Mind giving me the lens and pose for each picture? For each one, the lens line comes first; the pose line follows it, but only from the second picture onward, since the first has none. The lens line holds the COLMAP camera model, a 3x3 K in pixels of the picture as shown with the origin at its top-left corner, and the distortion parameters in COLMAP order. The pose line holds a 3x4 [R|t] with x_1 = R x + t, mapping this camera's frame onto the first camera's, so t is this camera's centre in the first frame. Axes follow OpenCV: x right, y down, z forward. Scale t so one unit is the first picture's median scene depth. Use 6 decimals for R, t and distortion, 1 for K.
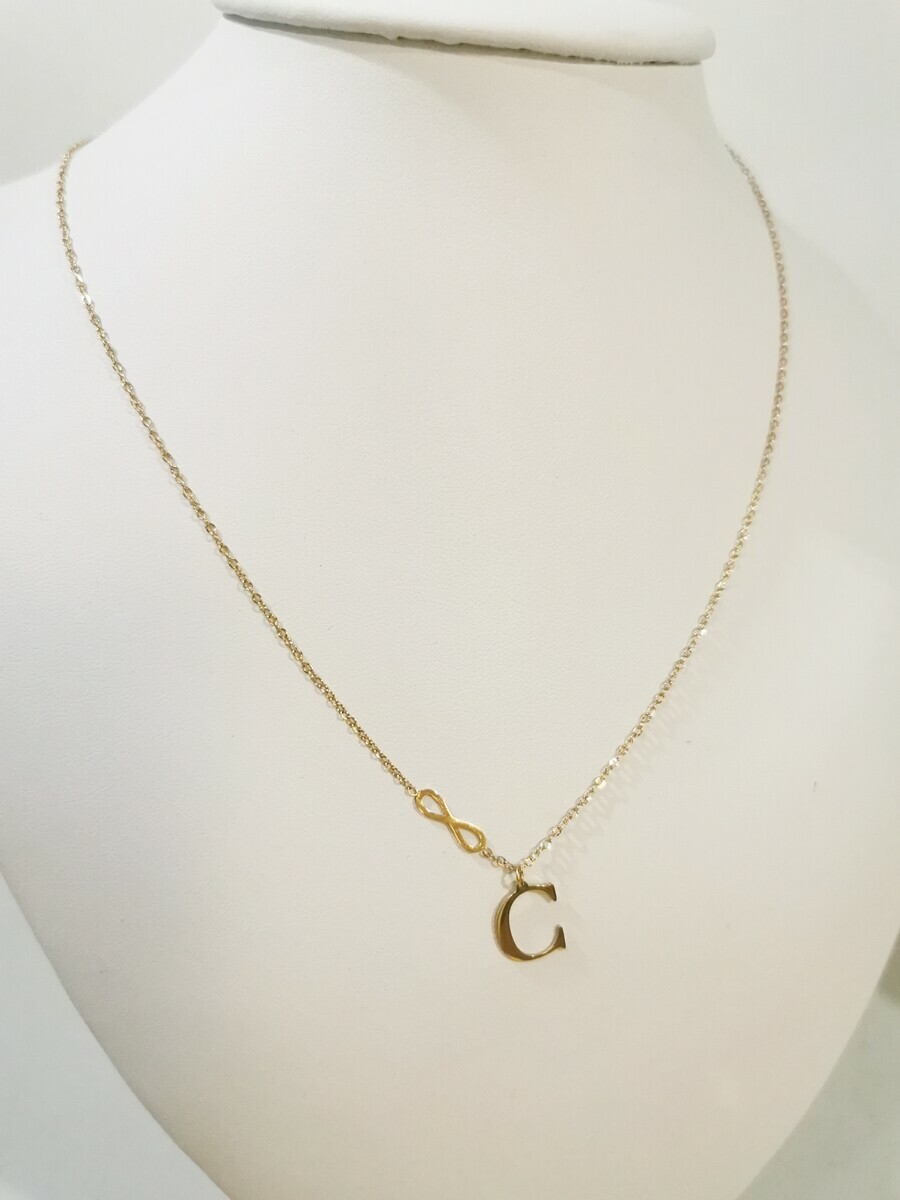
lens RADIAL K [[1049.6, 0, 441.3], [0, 1049.6, 598.3], [0, 0, 1]] dist [-0.011800, -0.041203]
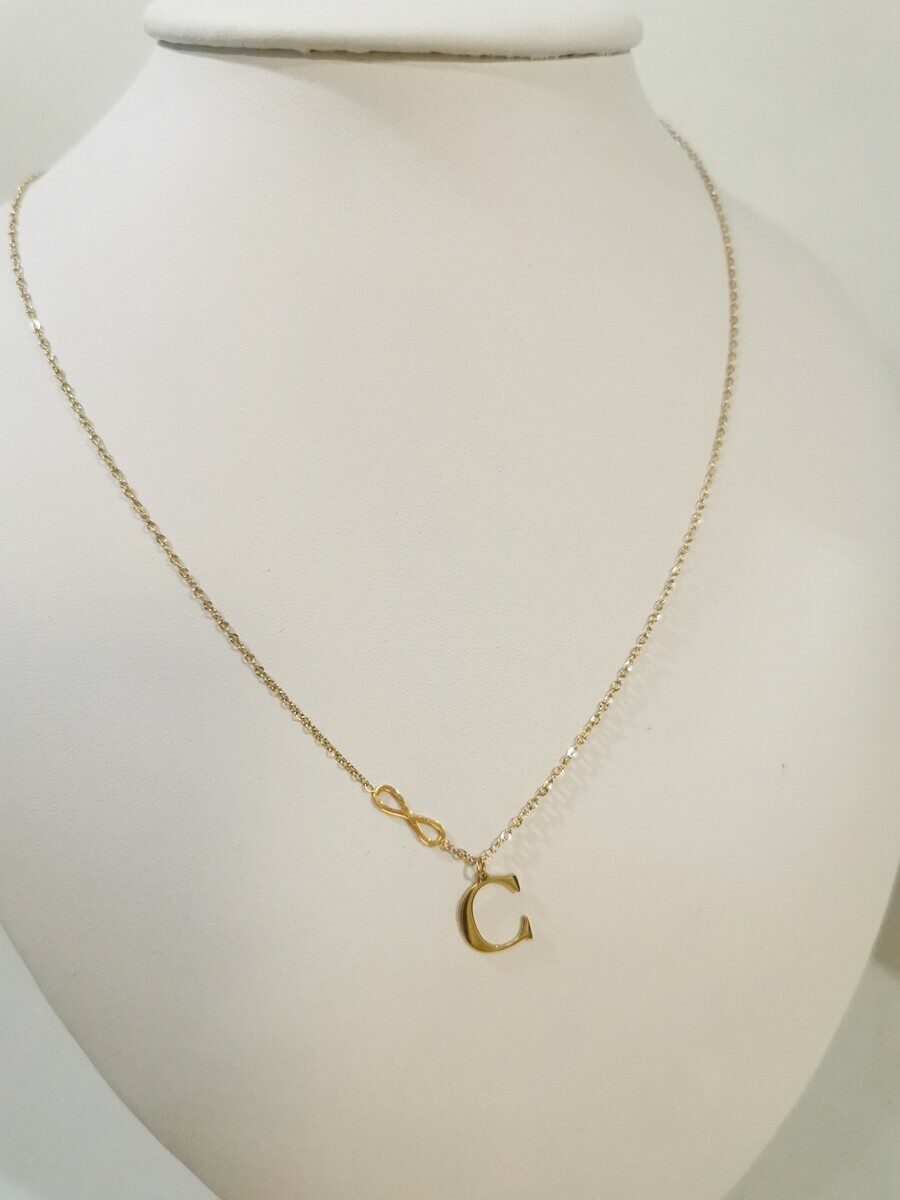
lens RADIAL K [[1049.6, 0, 444.0], [0, 1049.6, 599.5], [0, 0, 1]] dist [-0.011800, -0.041203]
pose [[0.997450, -0.048797, -0.052076, 0.103715], [0.048420, 0.998791, -0.008482, 0.013756], [0.052426, 0.005939, 0.998607, -0.010498]]
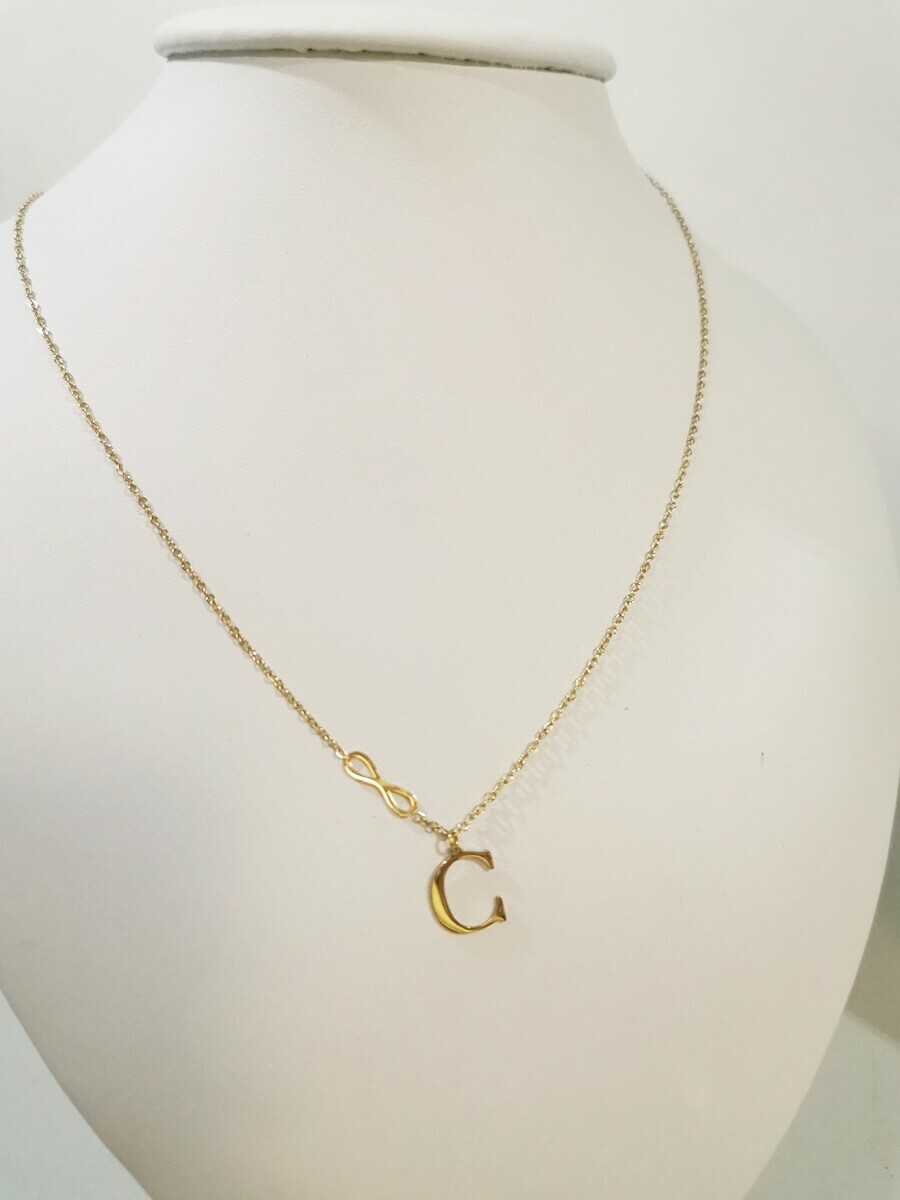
lens RADIAL K [[1049.6, 0, 449.2], [0, 1049.6, 602.3], [0, 0, 1]] dist [-0.011800, -0.041203]
pose [[0.998943, -0.036443, -0.027999, 0.105398], [0.031790, 0.987921, -0.151665, 0.191977], [0.033188, 0.150614, 0.988035, -0.000213]]
